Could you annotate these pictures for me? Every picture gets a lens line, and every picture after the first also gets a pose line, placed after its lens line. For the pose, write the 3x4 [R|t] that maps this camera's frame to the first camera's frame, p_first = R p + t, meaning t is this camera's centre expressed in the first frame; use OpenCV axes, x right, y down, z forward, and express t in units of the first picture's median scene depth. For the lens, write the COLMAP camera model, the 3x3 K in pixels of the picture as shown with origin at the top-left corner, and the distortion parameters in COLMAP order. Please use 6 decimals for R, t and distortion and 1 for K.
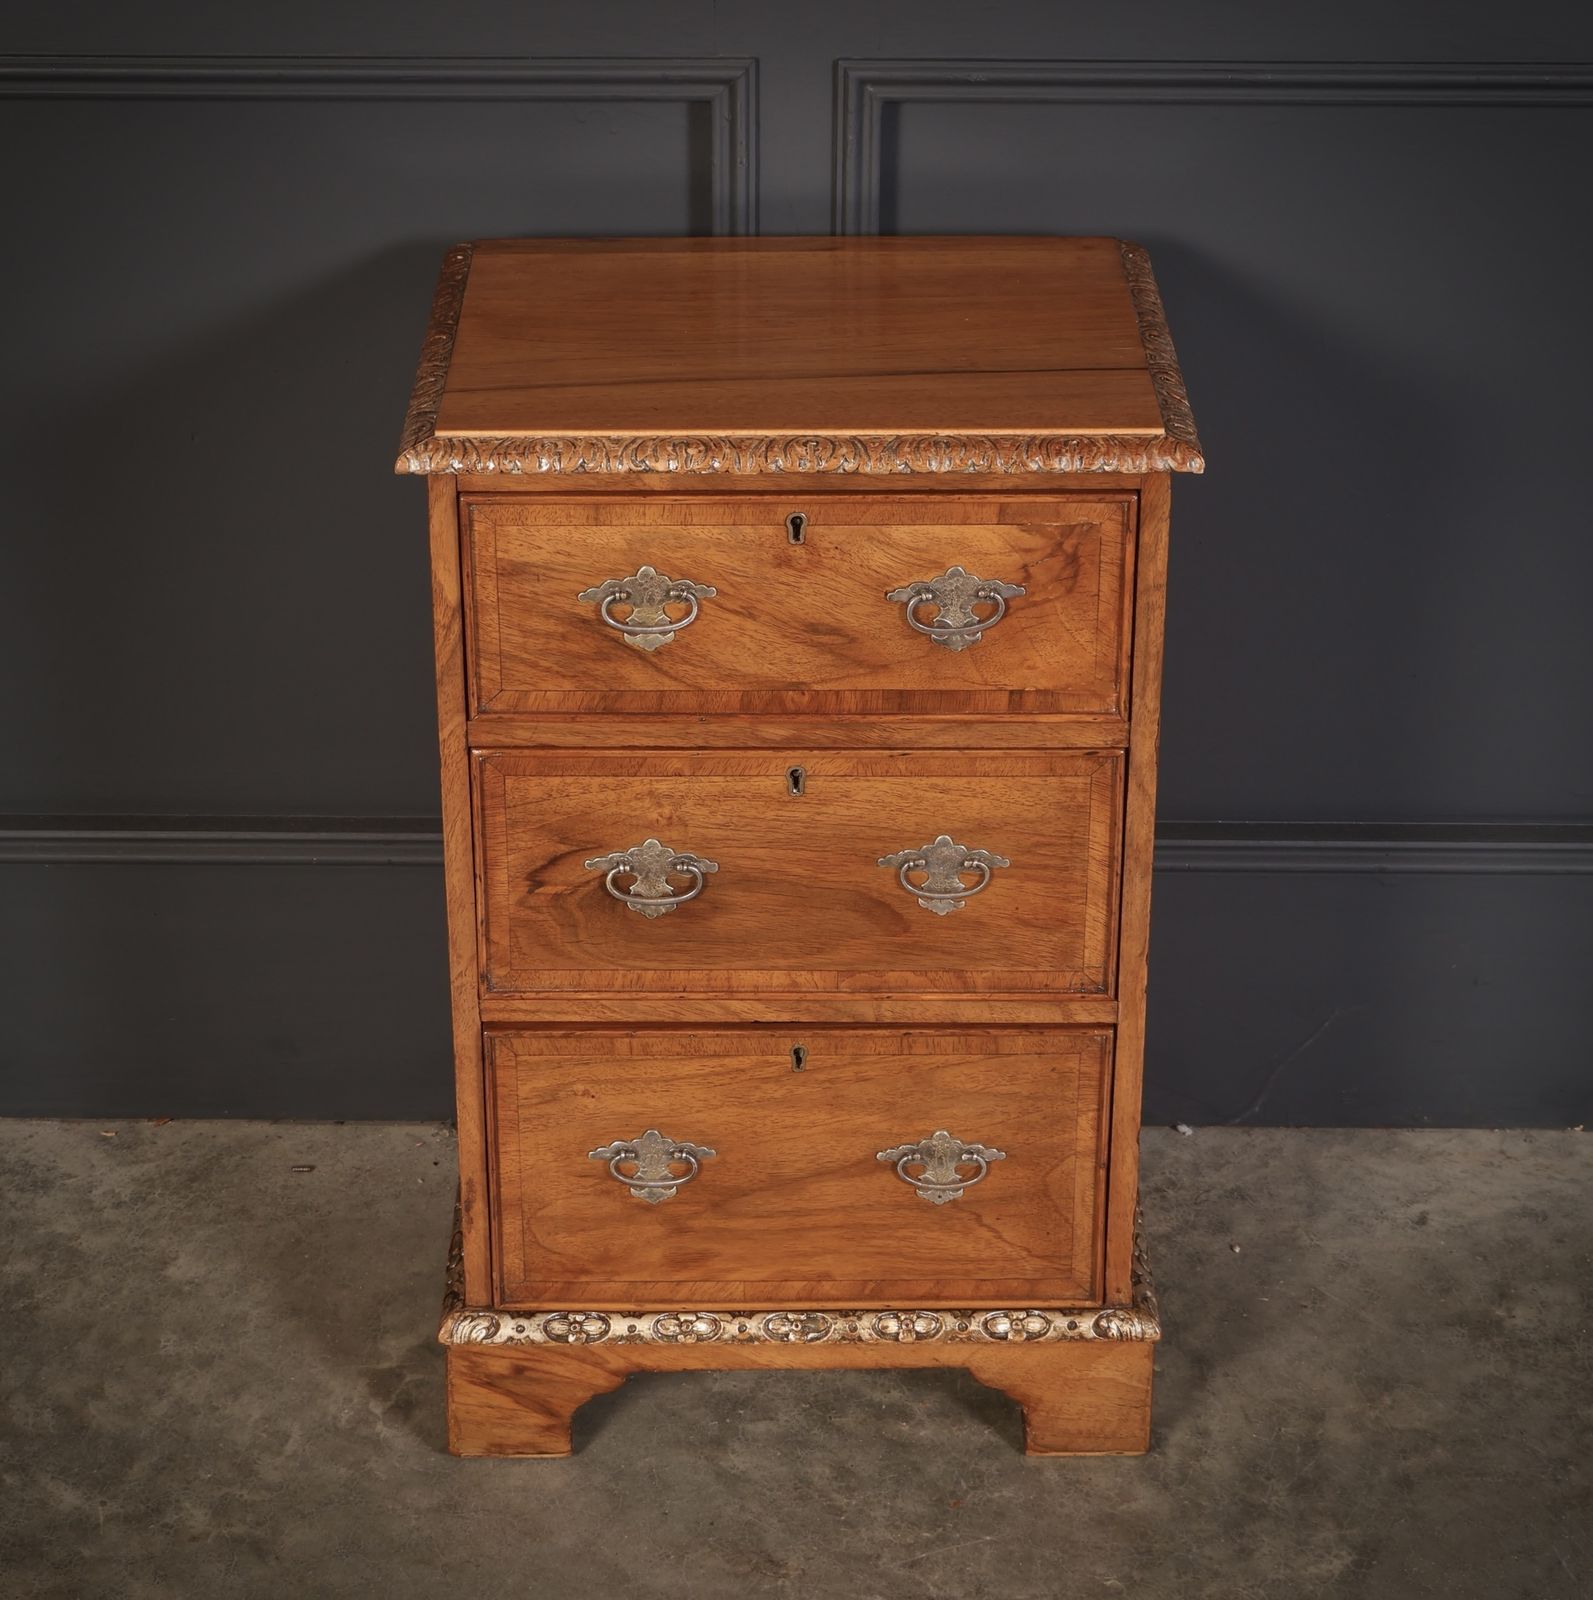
lens RADIAL K [[3866.1, 0, 790.8], [0, 3866.1, 841.3], [0, 0, 1]] dist [0.043692, -0.501346]
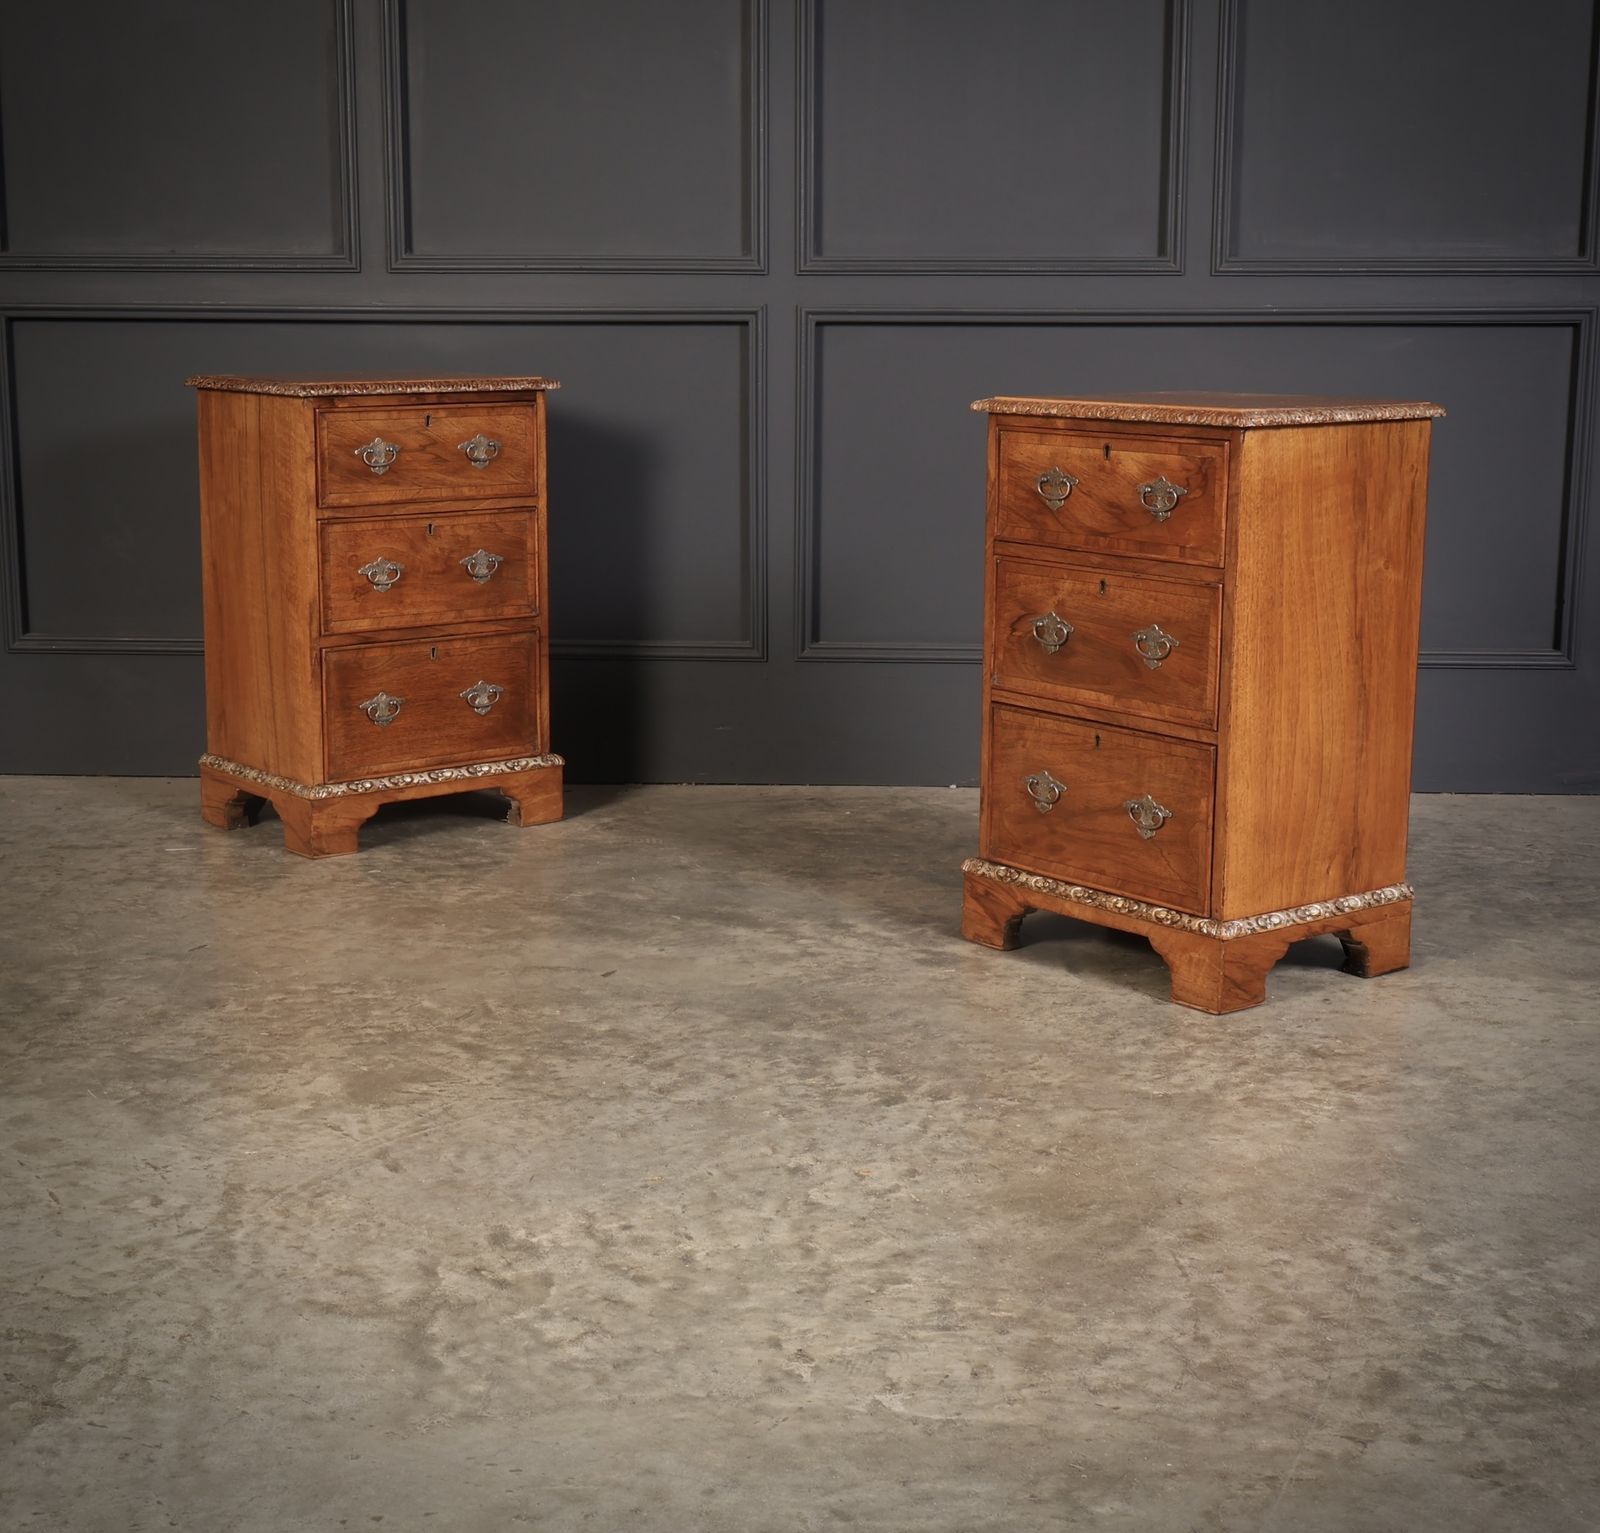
lens RADIAL K [[2576.6, 0, 798.8], [0, 2576.6, 803.9], [0, 0, 1]] dist [0.024546, -0.138861]
pose [[0.616323, 0.159939, -0.771081, 0.960844], [-0.370818, 0.922751, -0.104995, 0.289733], [0.694723, 0.350641, 0.628021, 0.074458]]
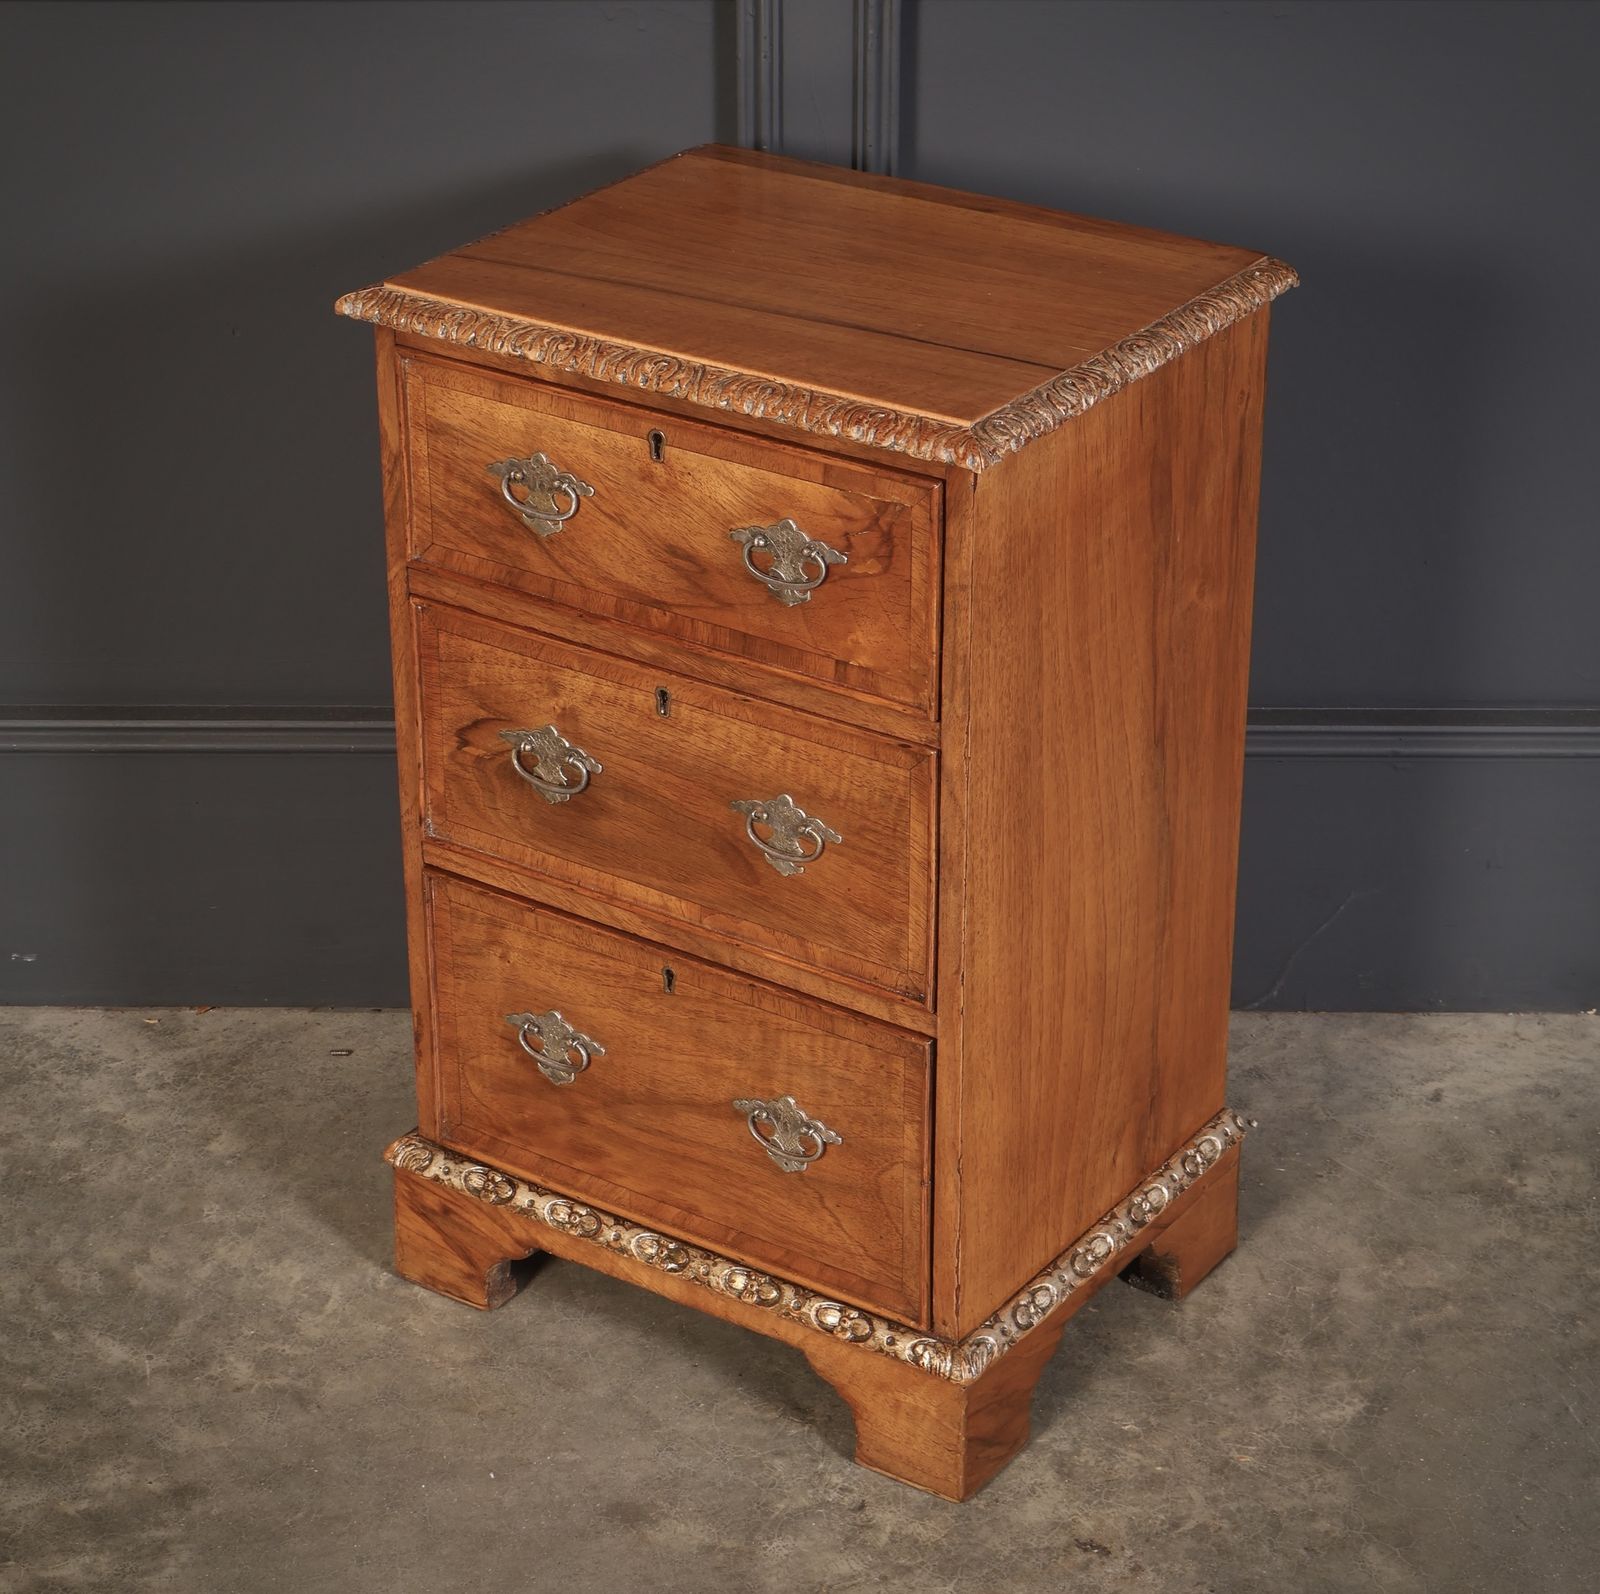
lens RADIAL K [[3866.1, 0, 800.0], [0, 3866.1, 797.0], [0, 0, 1]] dist [0.043692, -0.501346]
pose [[0.819537, 0.253871, -0.513721, 0.546086], [-0.262104, 0.963300, 0.057911, -0.058465], [0.509569, 0.087188, 0.856001, 0.162269]]
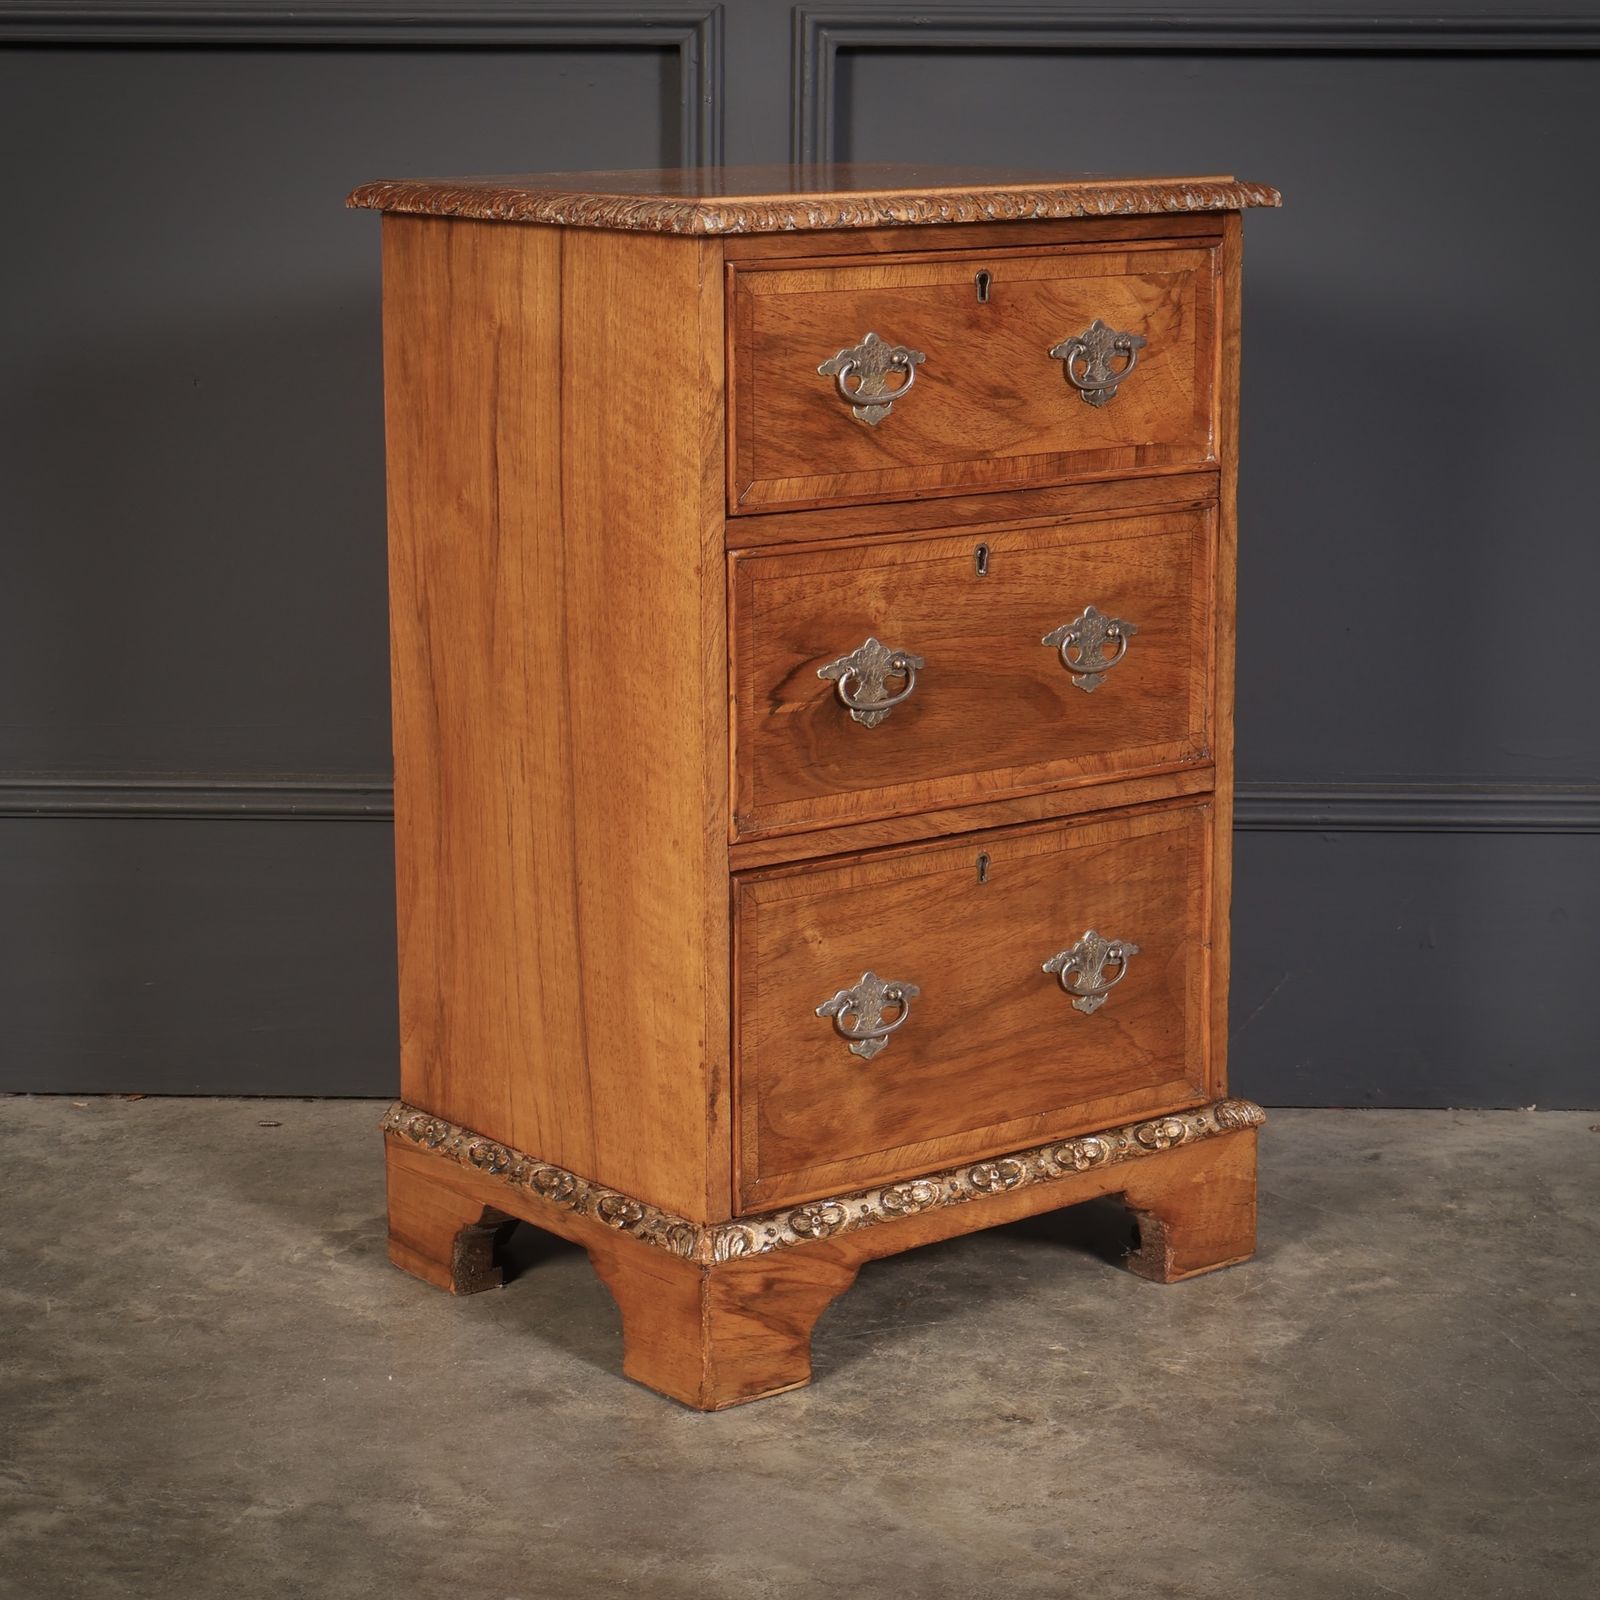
lens RADIAL K [[3749.1, 0, 817.4], [0, 3749.1, 810.7], [0, 0, 1]] dist [0.026113, -0.239943]
pose [[0.785844, -0.128352, 0.604959, -0.628214], [0.291110, 0.939843, -0.178749, 0.206936], [-0.545623, 0.316578, 0.775934, 0.281285]]
